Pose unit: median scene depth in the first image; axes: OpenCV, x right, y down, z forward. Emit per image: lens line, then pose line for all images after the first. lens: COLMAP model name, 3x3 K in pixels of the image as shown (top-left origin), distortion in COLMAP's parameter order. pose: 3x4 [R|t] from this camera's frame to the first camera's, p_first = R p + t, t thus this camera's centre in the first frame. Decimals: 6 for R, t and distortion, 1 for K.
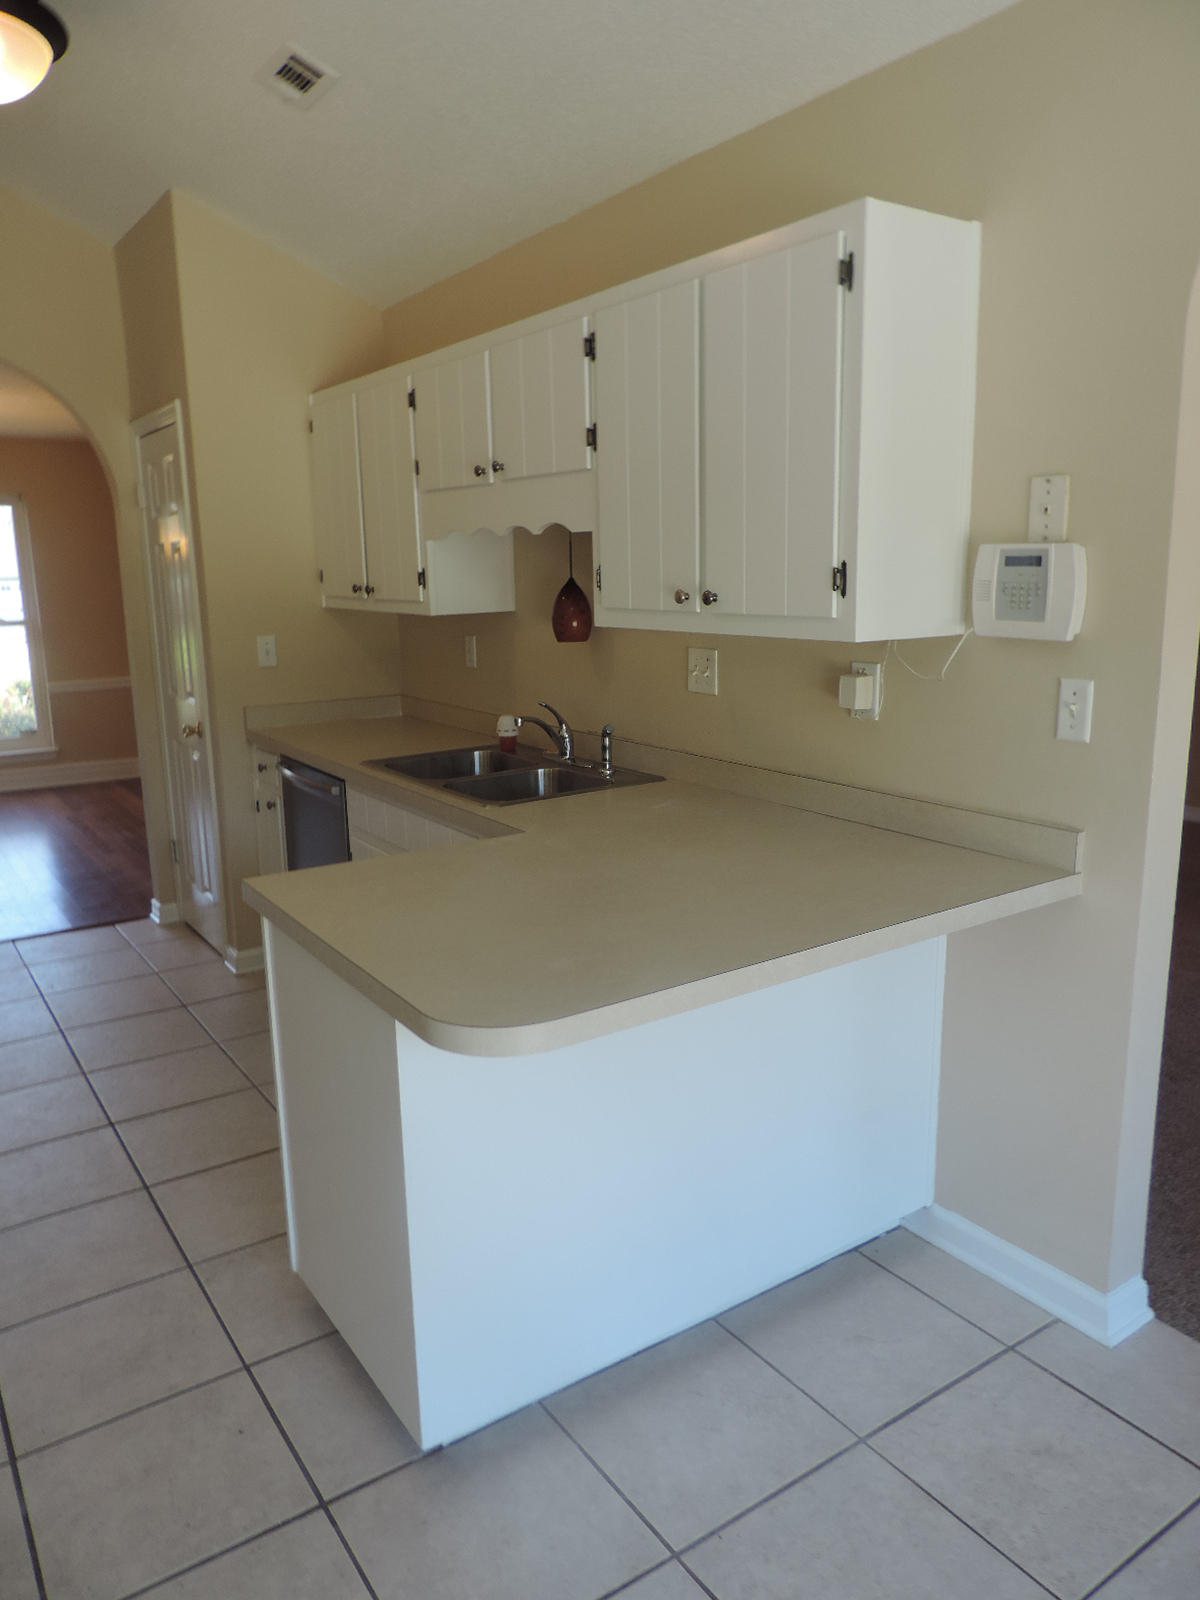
lens RADIAL K [[1124.1, 0, 593.0], [0, 1124.1, 789.6], [0, 0, 1]] dist [-0.045150, 0.012086]
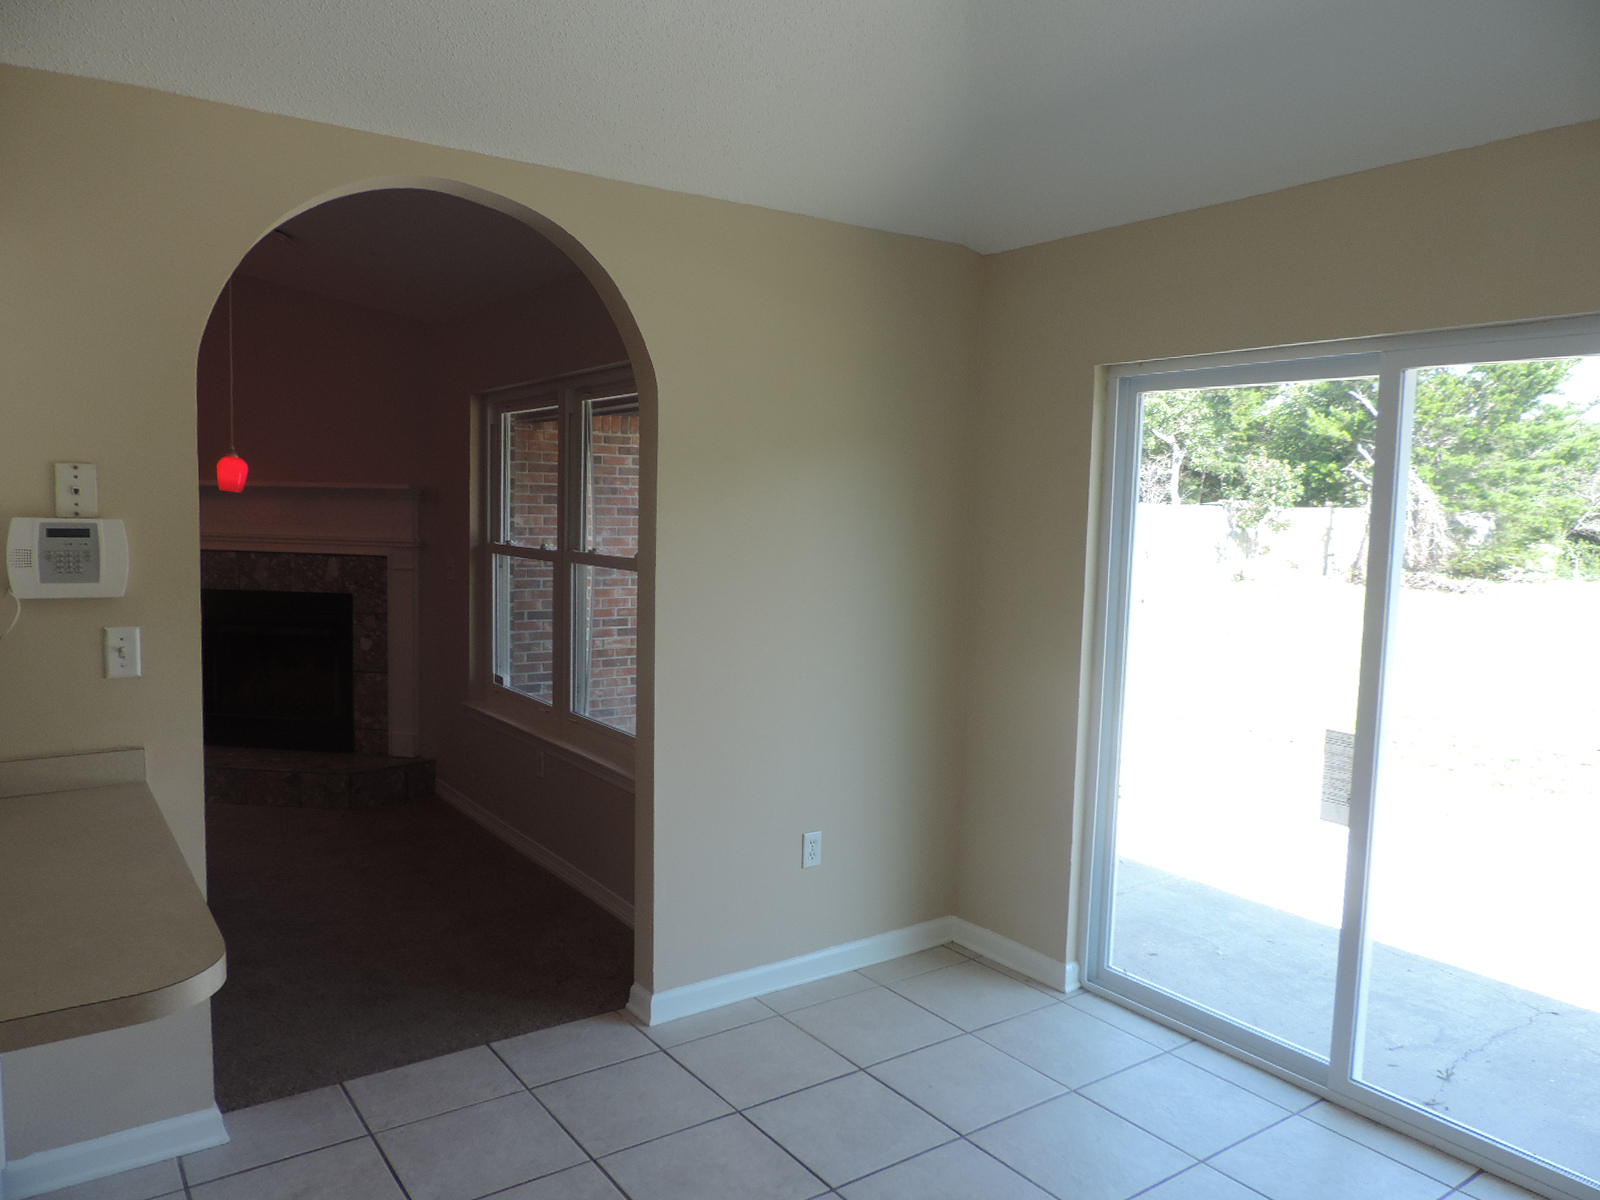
lens RADIAL K [[1124.1, 0, 791.3], [0, 1124.1, 604.9], [0, 0, 1]] dist [-0.045150, 0.012086]
pose [[-0.015962, -0.059313, 0.998112, -0.795605], [0.180700, 0.981631, 0.061223, -0.063289], [-0.983409, 0.181336, -0.004951, 0.265832]]
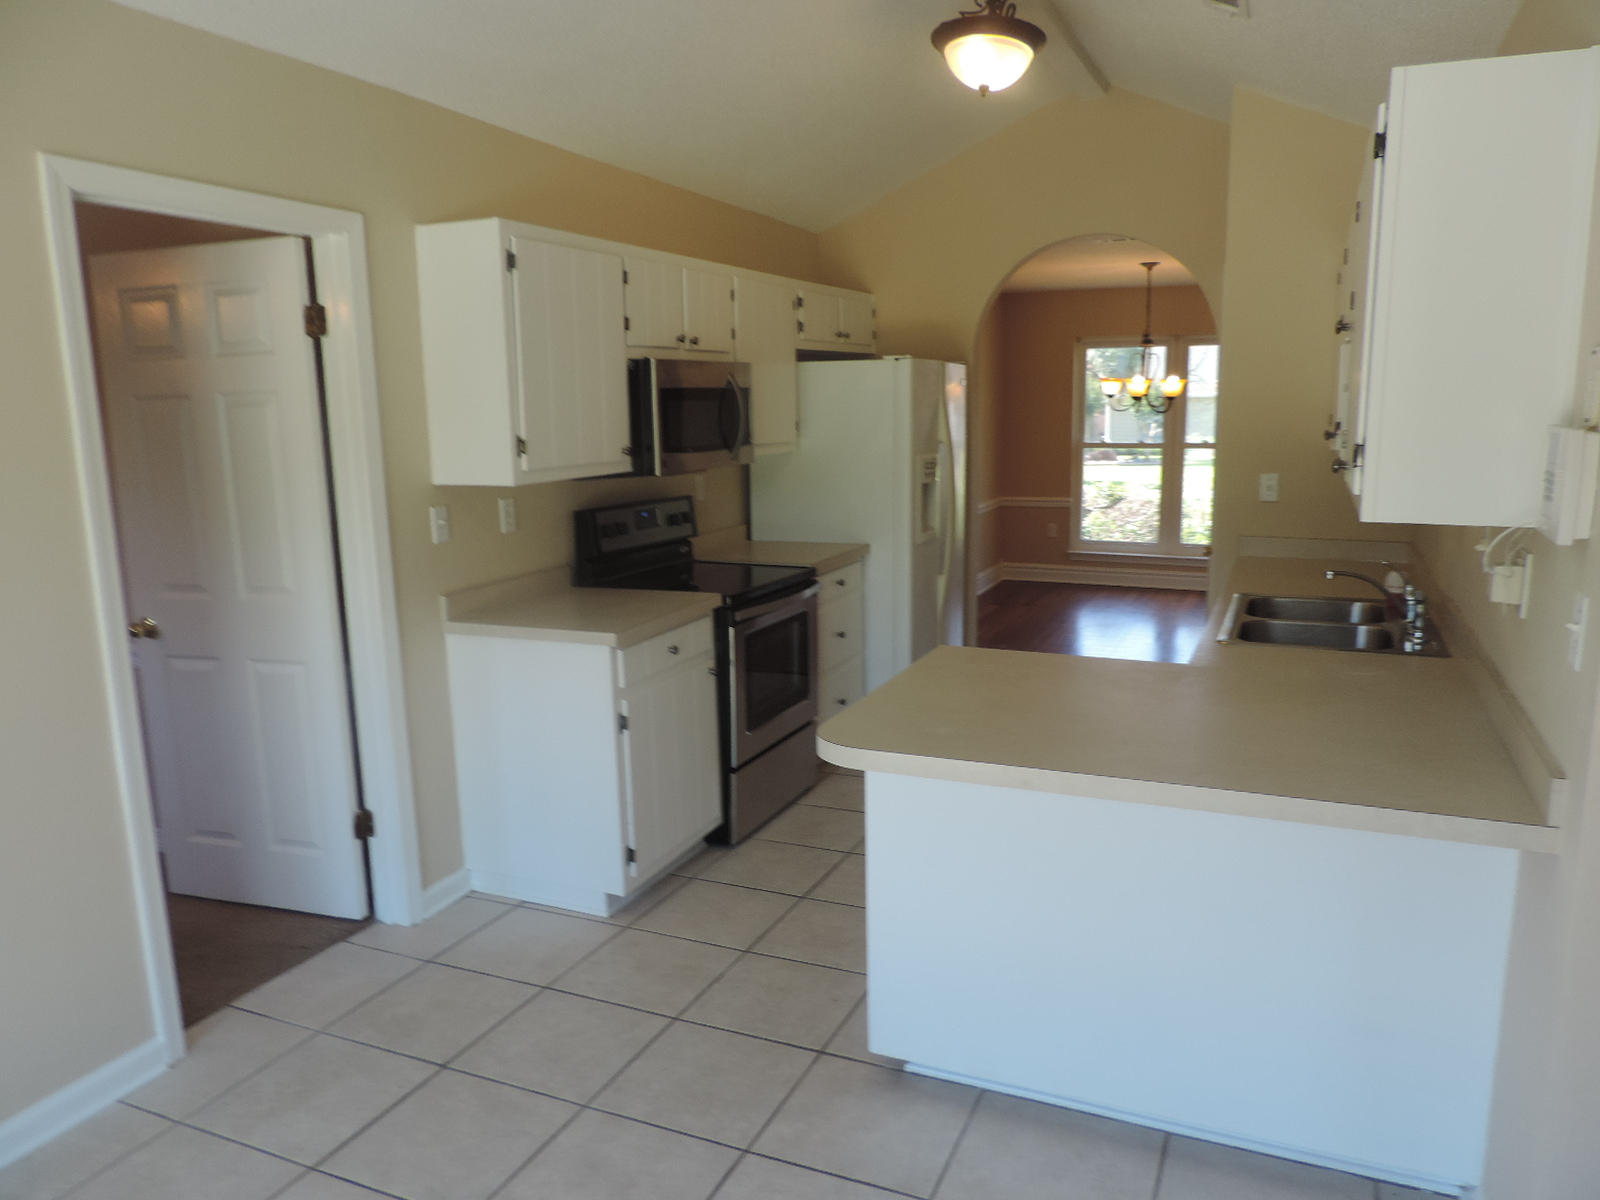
lens RADIAL K [[1124.1, 0, 810.8], [0, 1124.1, 601.5], [0, 0, 1]] dist [-0.045150, 0.012086]
pose [[0.531982, 0.160871, -0.831334, 0.794379], [-0.163456, 0.982831, 0.085590, -0.069180], [0.830829, 0.090354, 0.549144, 0.087622]]
